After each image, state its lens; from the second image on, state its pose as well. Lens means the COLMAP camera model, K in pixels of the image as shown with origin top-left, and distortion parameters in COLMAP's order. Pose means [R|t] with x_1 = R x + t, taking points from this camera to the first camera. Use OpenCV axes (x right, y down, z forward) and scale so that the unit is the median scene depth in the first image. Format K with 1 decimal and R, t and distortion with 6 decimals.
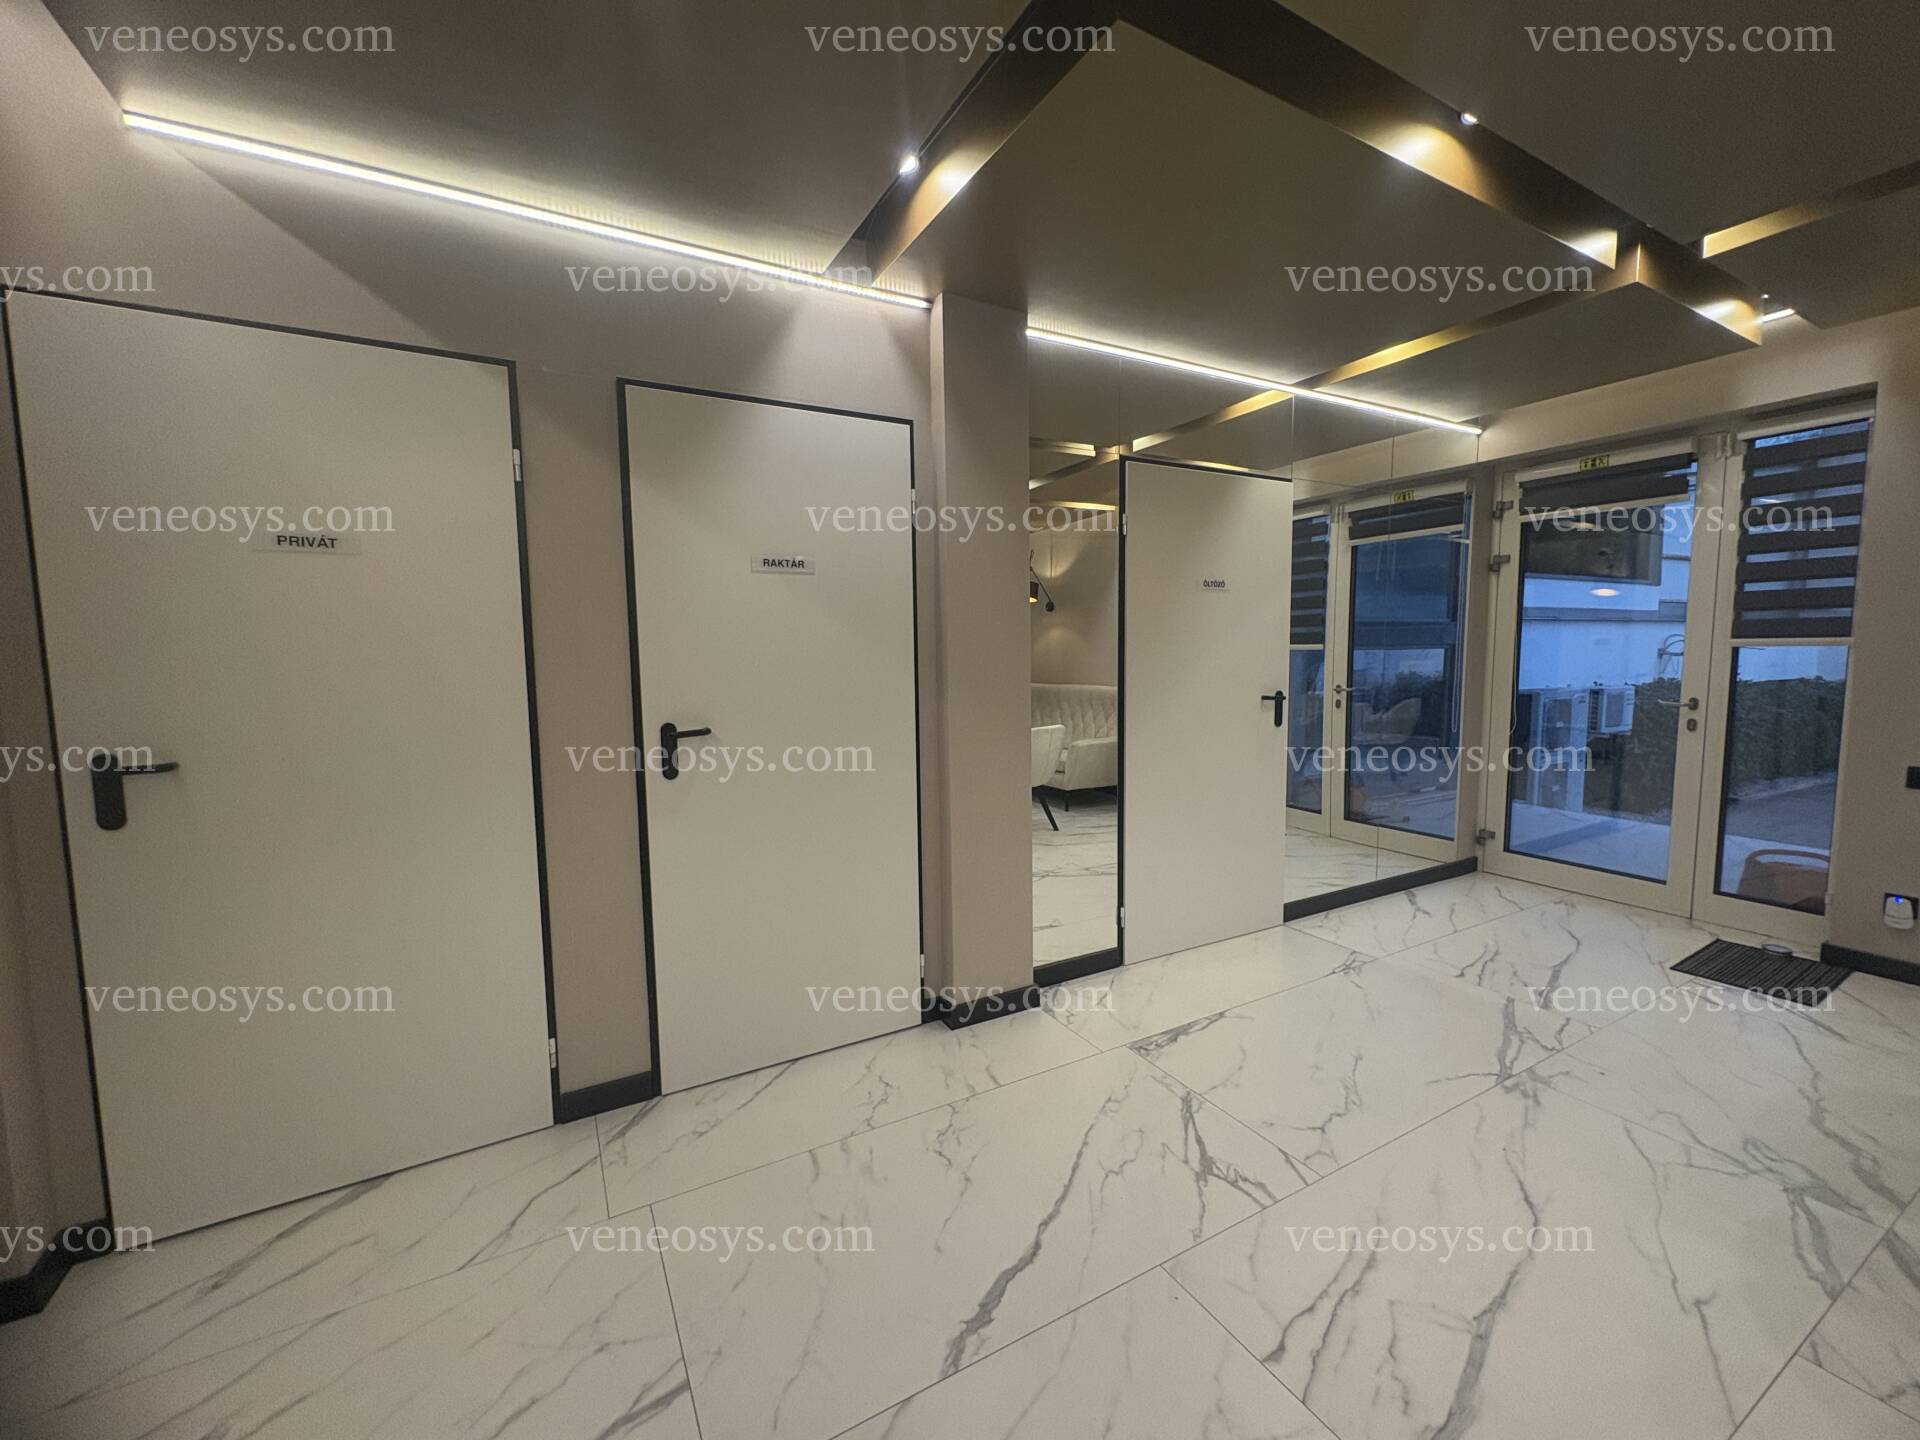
lens RADIAL K [[766.4, 0, 960.0], [0, 766.4, 720.0], [0, 0, 1]] dist [0.001804, -0.000345]
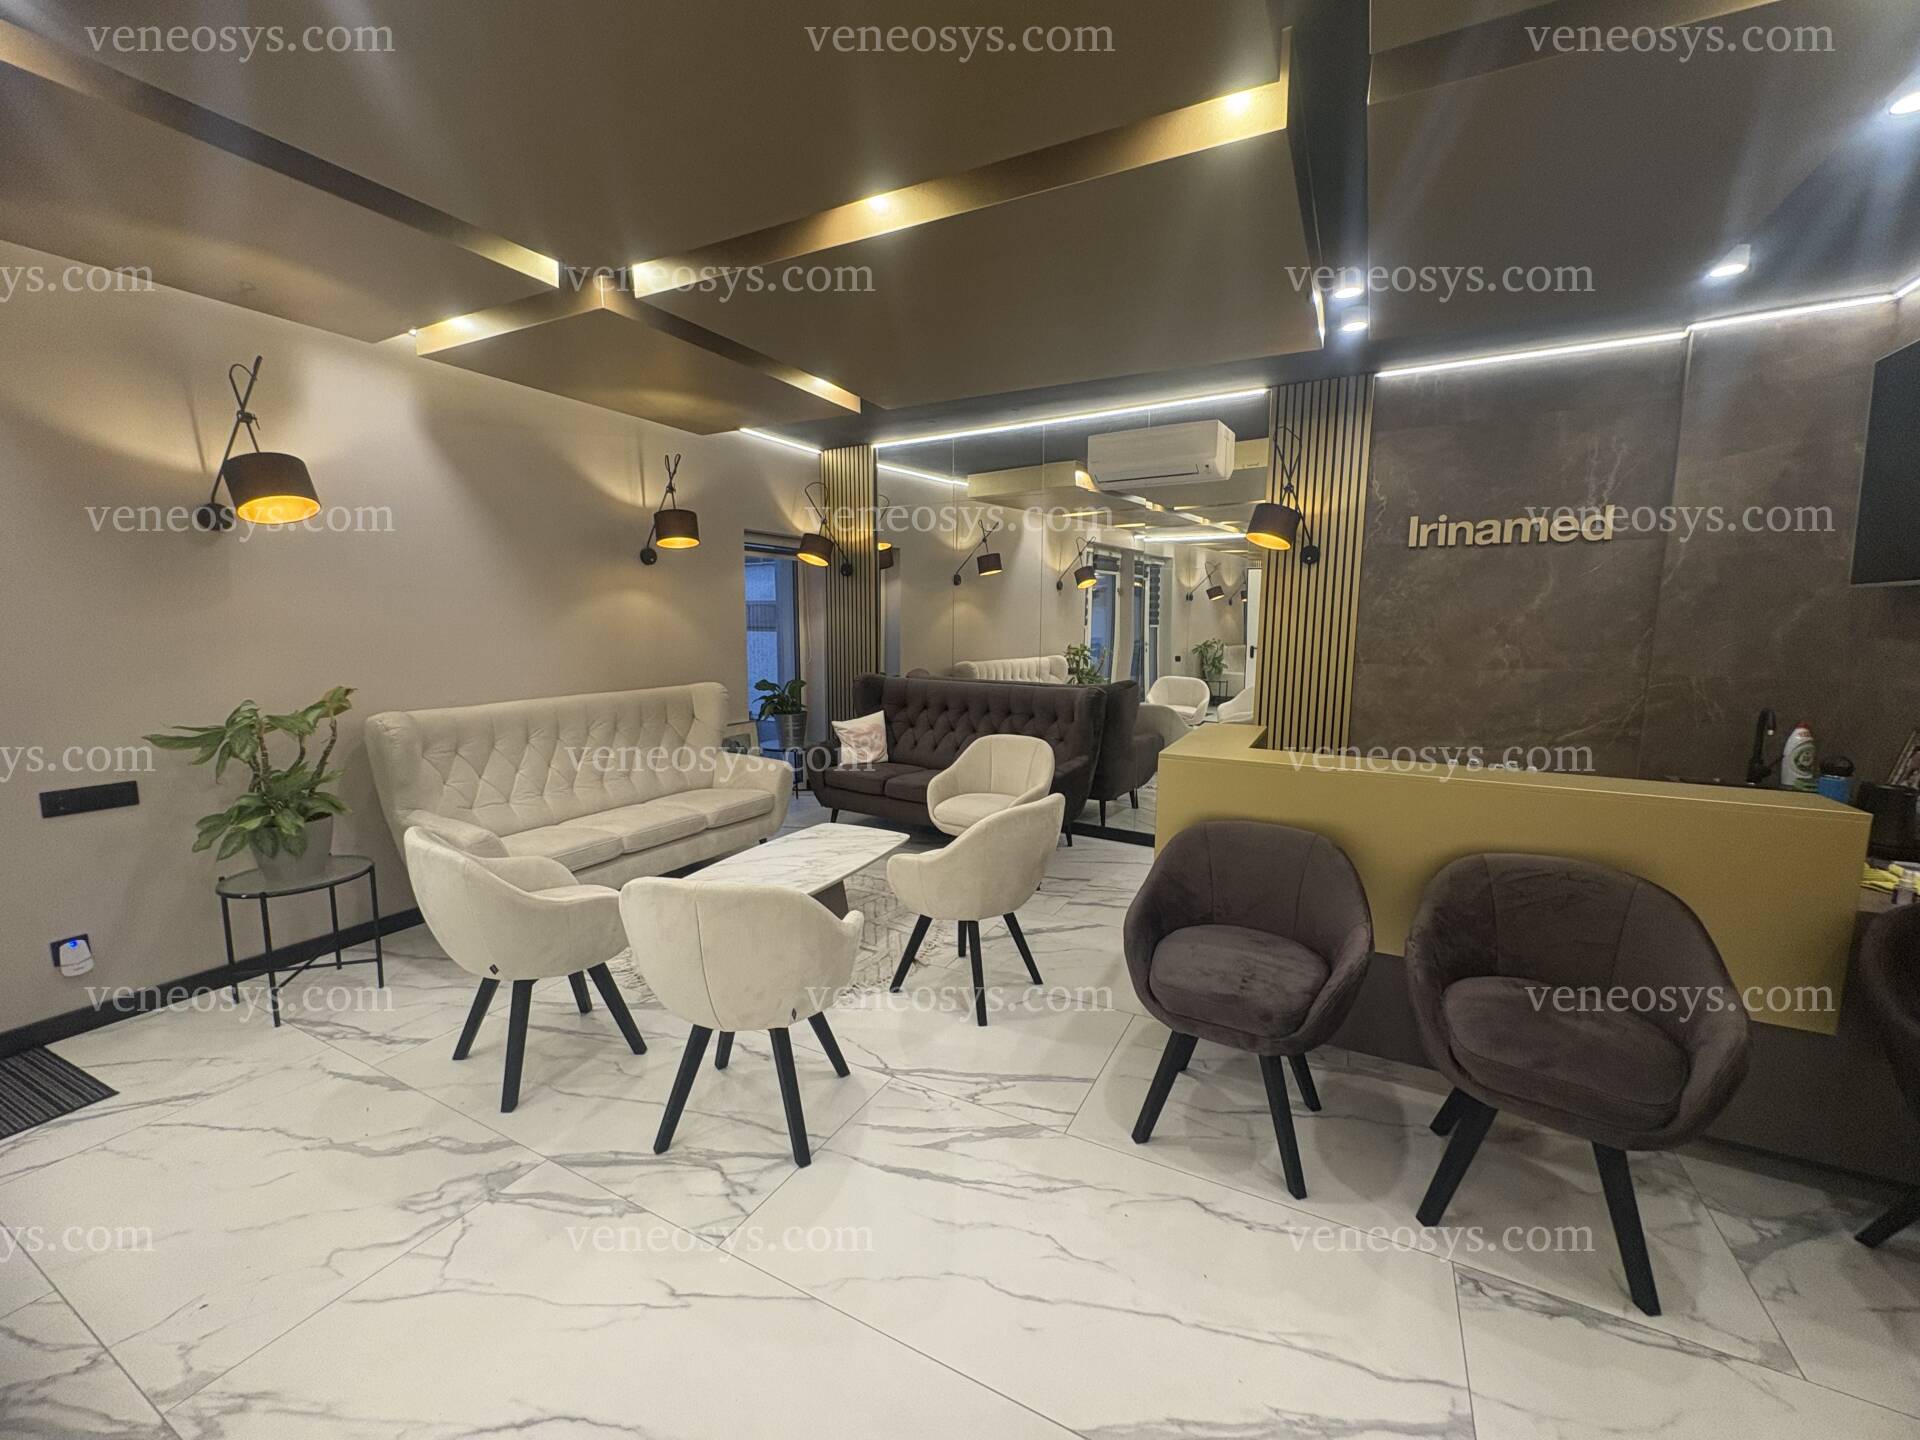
lens RADIAL K [[766.4, 0, 960.0], [0, 766.4, 720.0], [0, 0, 1]] dist [0.001804, -0.000345]
pose [[-0.542976, -0.104606, 0.833208, -0.019842], [0.077780, 0.981681, 0.173934, -0.069054], [-0.836139, 0.159249, -0.524892, 0.447245]]
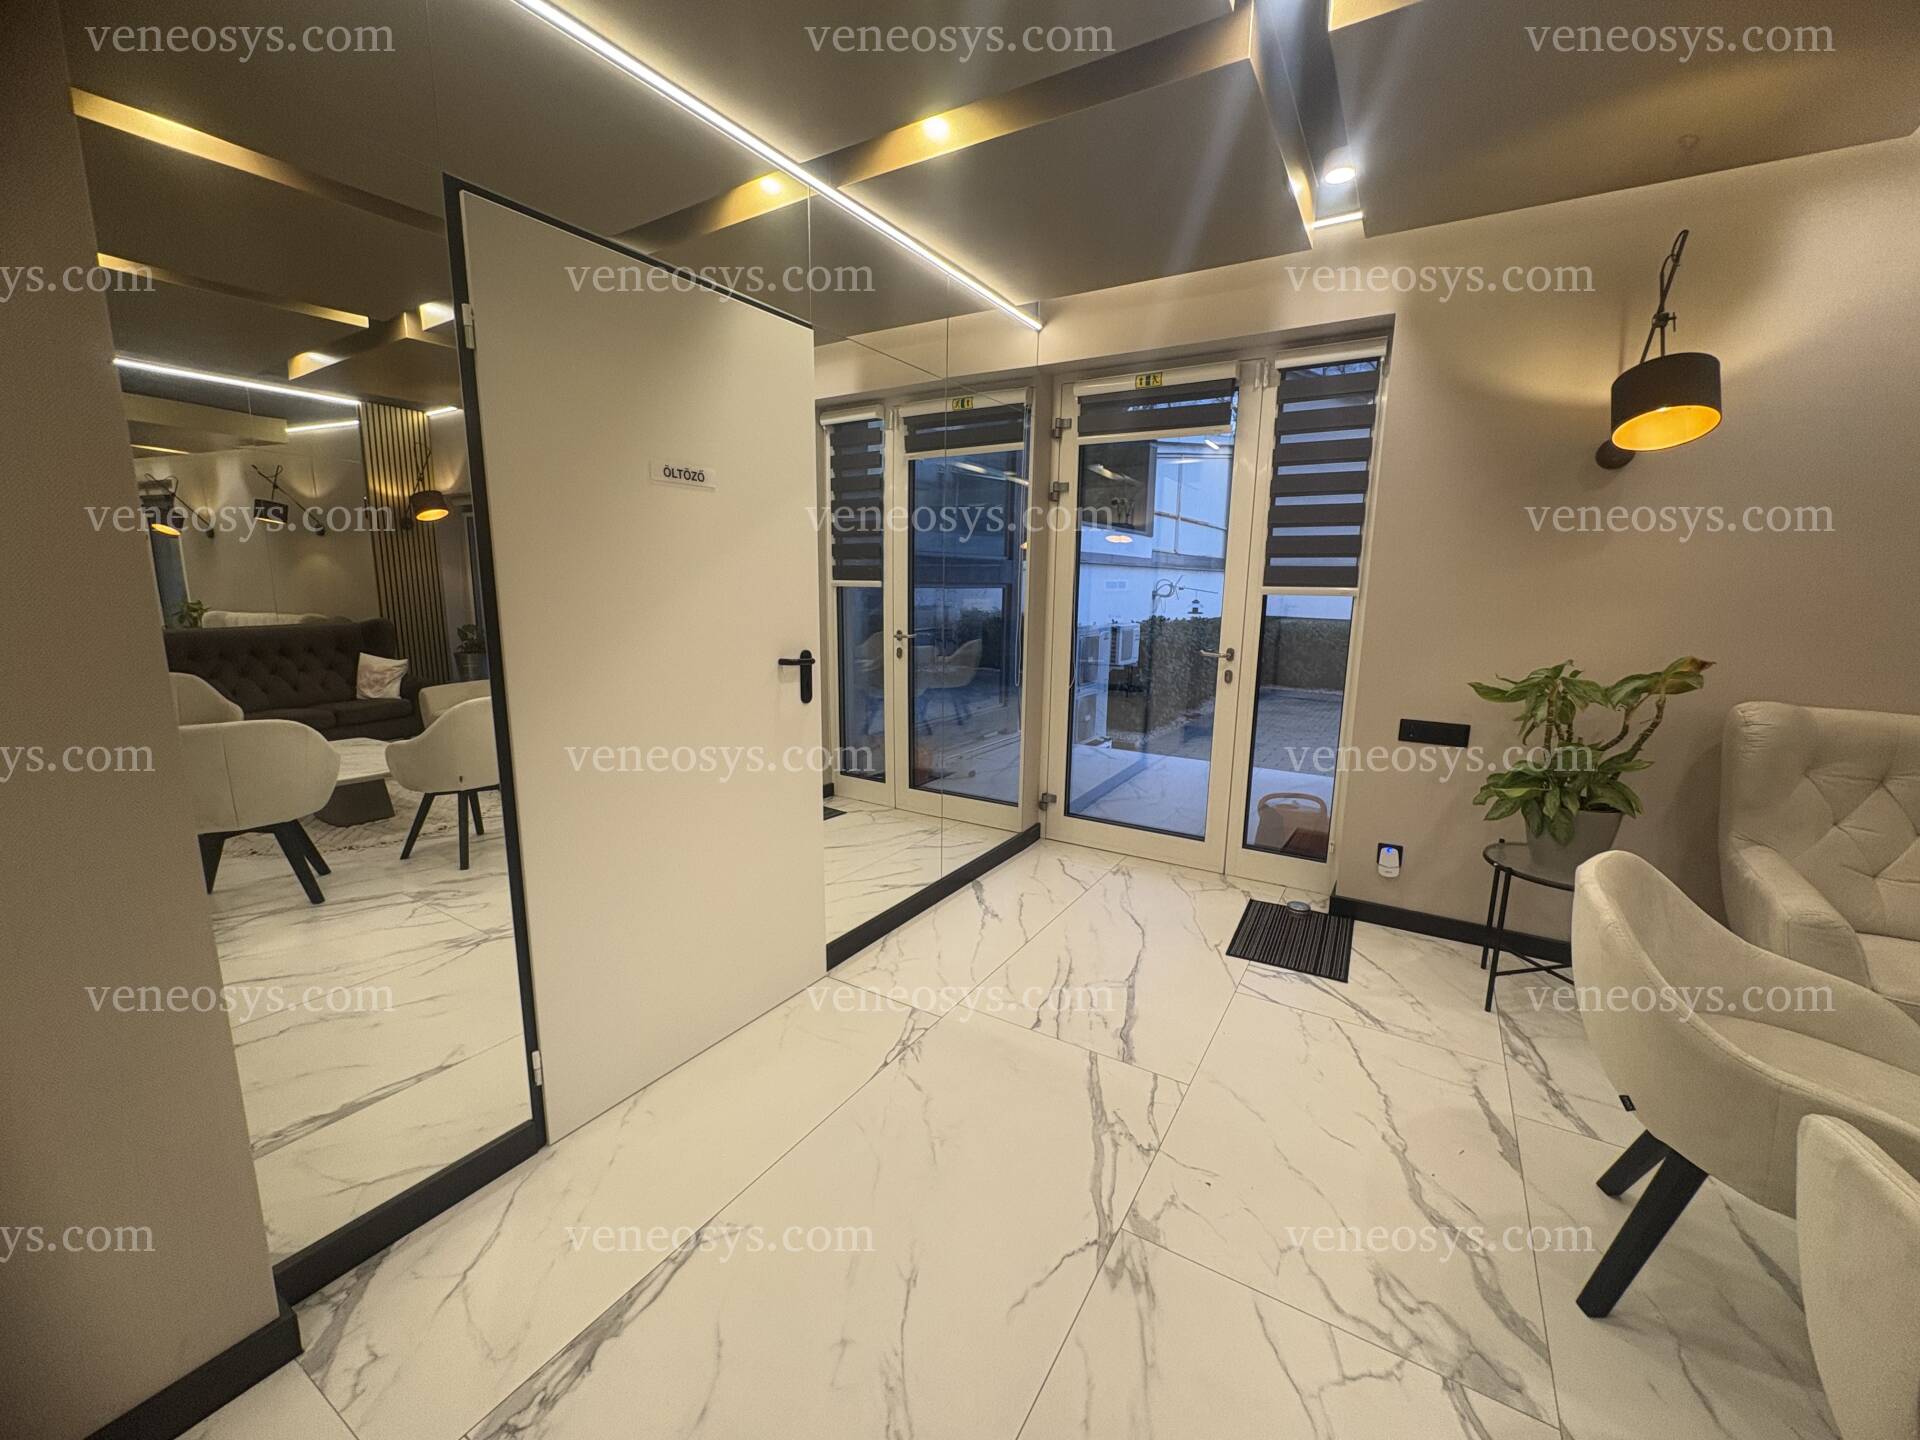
lens RADIAL K [[766.4, 0, 960.0], [0, 766.4, 720.0], [0, 0, 1]] dist [0.001804, -0.000345]
pose [[0.870697, -0.063517, 0.487701, 0.187088], [0.020335, 0.995427, 0.093338, -0.034316], [-0.491399, -0.071352, 0.868007, 0.318847]]
